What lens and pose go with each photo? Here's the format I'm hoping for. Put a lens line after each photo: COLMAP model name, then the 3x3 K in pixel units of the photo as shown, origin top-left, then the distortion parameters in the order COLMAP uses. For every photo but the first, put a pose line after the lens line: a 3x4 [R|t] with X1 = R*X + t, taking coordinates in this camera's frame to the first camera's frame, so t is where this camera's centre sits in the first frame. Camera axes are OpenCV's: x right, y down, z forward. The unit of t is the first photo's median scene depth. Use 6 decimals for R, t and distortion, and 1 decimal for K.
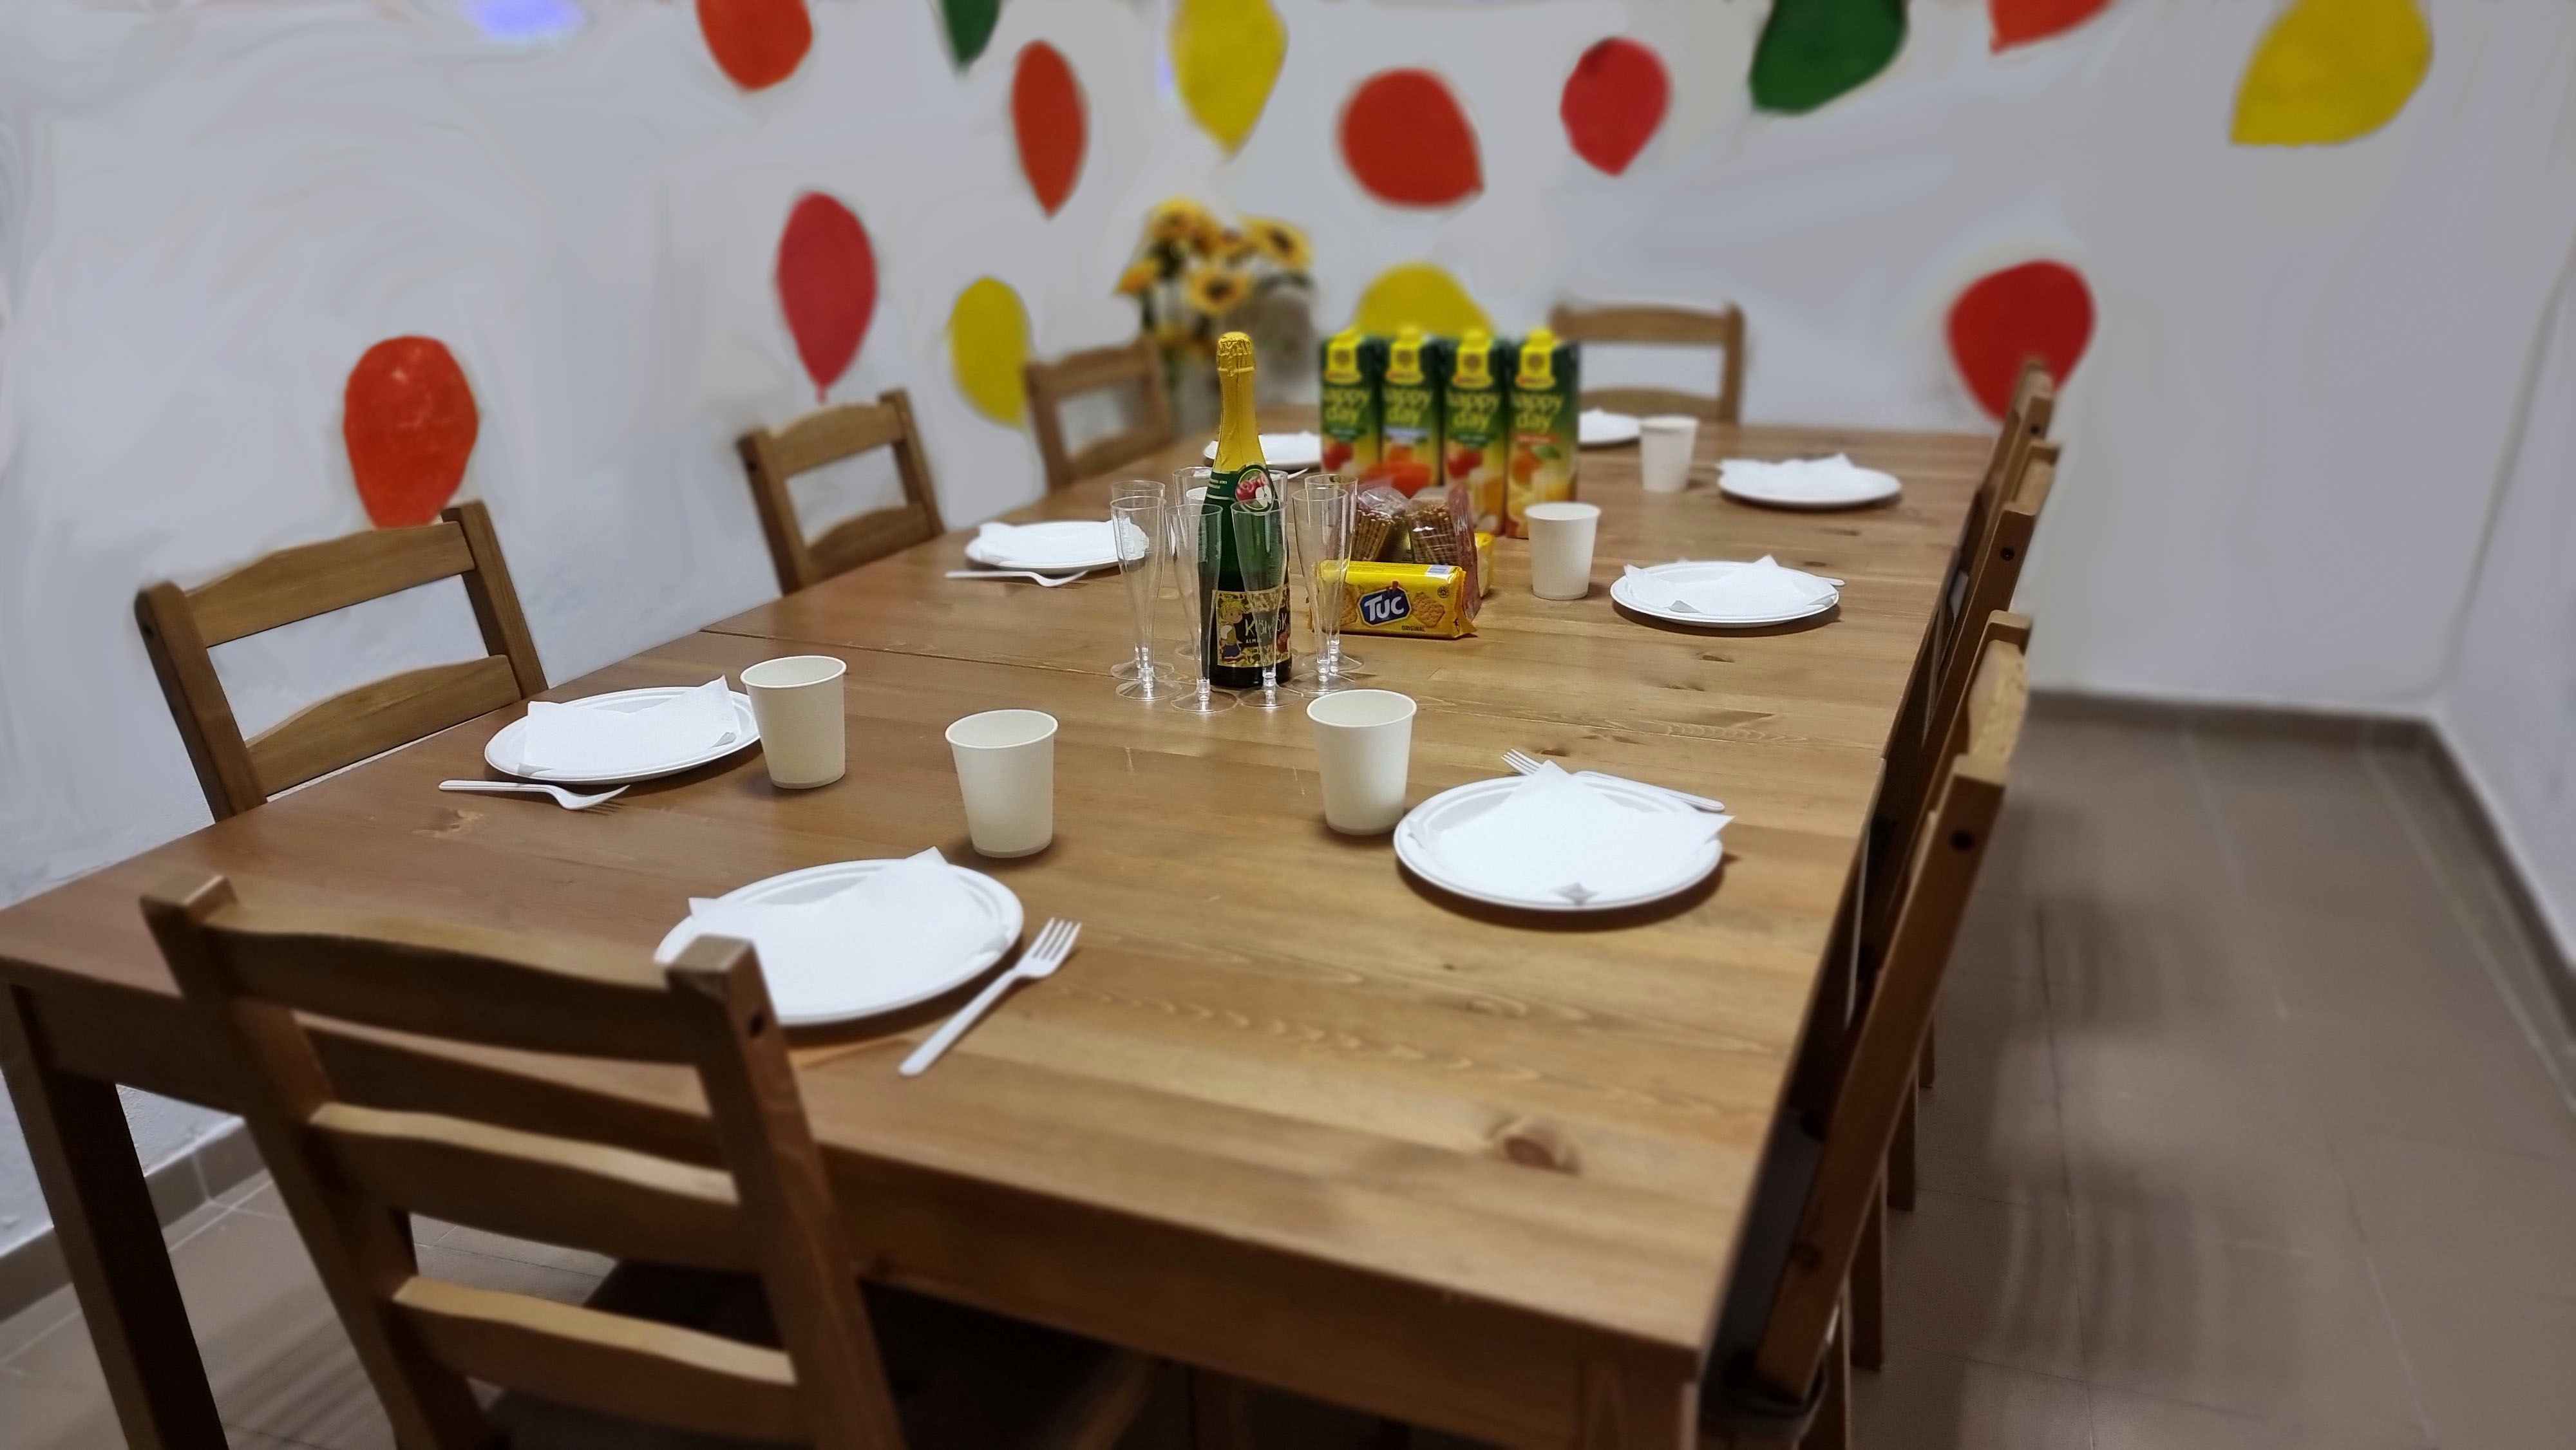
lens RADIAL K [[1893.1, 0, 1223.0], [0, 1893.1, 728.4], [0, 0, 1]] dist [0.034651, -0.003732]
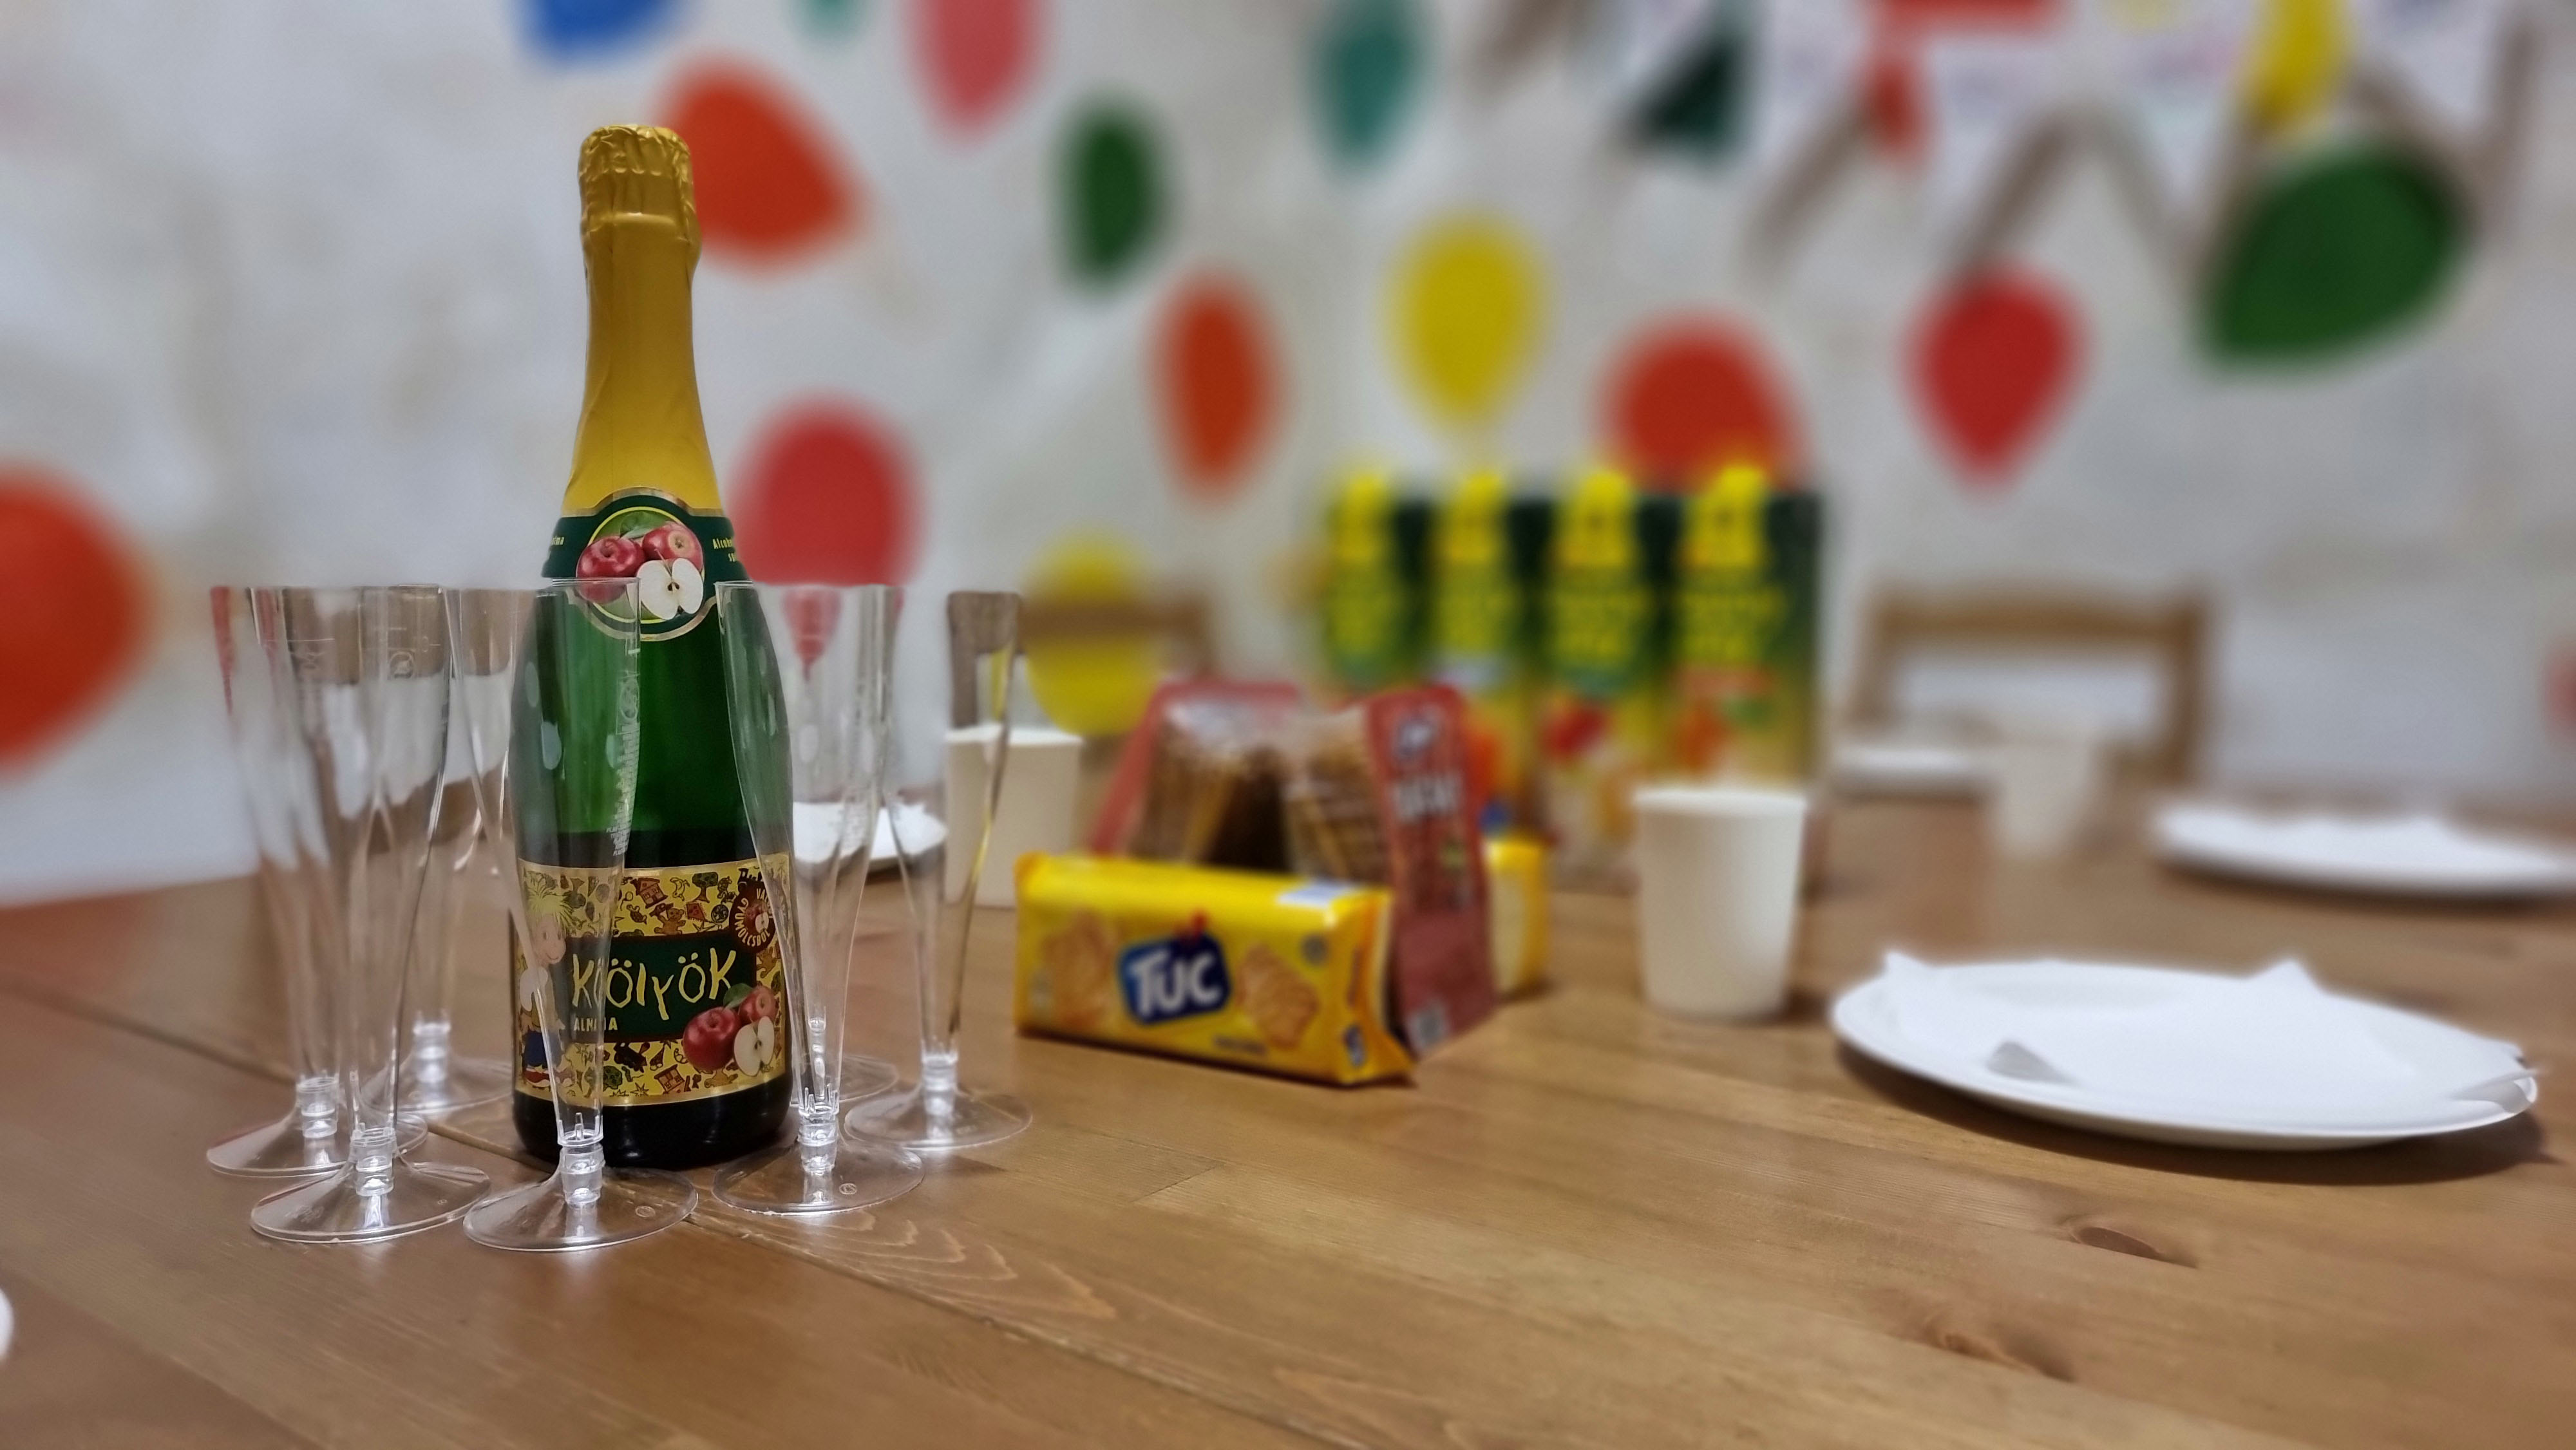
lens RADIAL K [[1893.1, 0, 1223.0], [0, 1893.1, 728.4], [0, 0, 1]] dist [0.034651, -0.003732]
pose [[0.975823, 0.064506, -0.208825, 0.168046], [-0.110980, 0.969355, -0.219166, -0.031309], [0.188289, 0.237042, 0.953078, 0.629731]]
